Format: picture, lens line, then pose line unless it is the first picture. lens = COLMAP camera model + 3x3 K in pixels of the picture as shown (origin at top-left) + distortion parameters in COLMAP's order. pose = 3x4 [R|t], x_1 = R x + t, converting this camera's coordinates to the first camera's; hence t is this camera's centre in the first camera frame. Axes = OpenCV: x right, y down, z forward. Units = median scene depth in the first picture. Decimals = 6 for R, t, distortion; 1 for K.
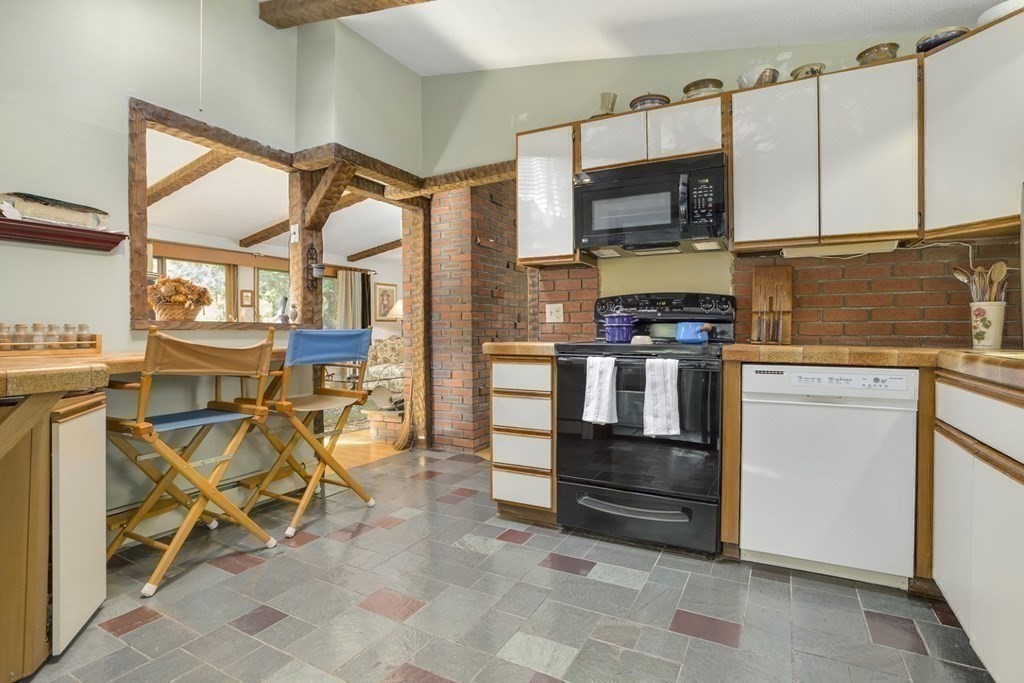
lens RADIAL K [[513.6, 0, 510.6], [0, 513.6, 334.8], [0, 0, 1]] dist [0.011490, 0.001078]
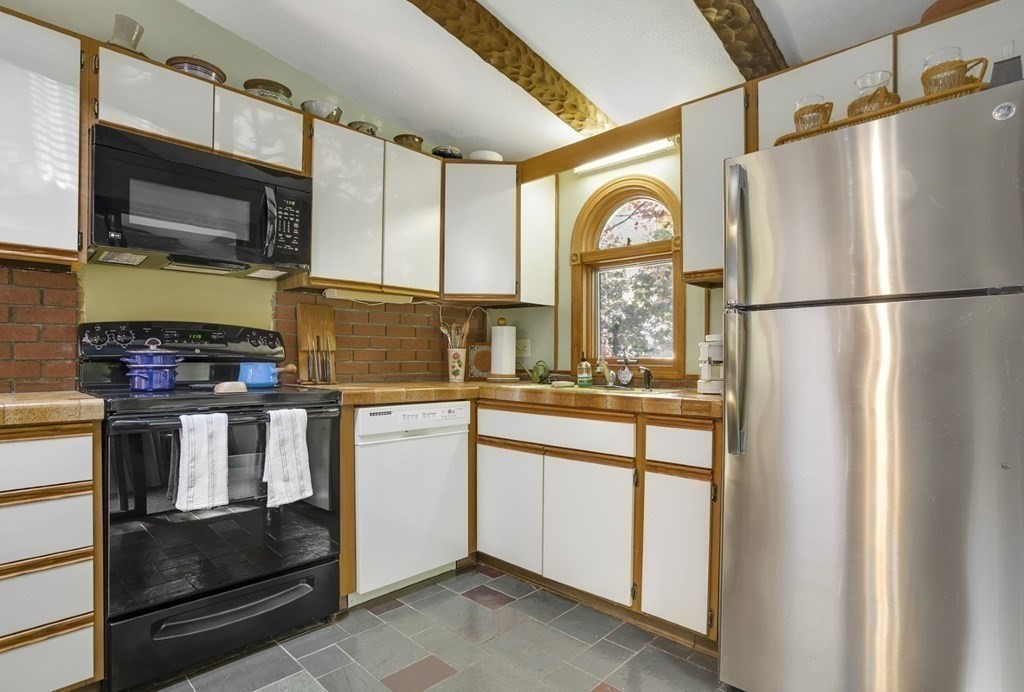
lens RADIAL K [[559.7, 0, 513.4], [0, 559.7, 359.8], [0, 0, 1]] dist [-0.001831, 0.001019]
pose [[0.279434, -0.005317, 0.960150, -0.451588], [0.002093, 0.999986, 0.004928, -0.035614], [-0.960163, 0.000633, 0.279441, 0.382473]]
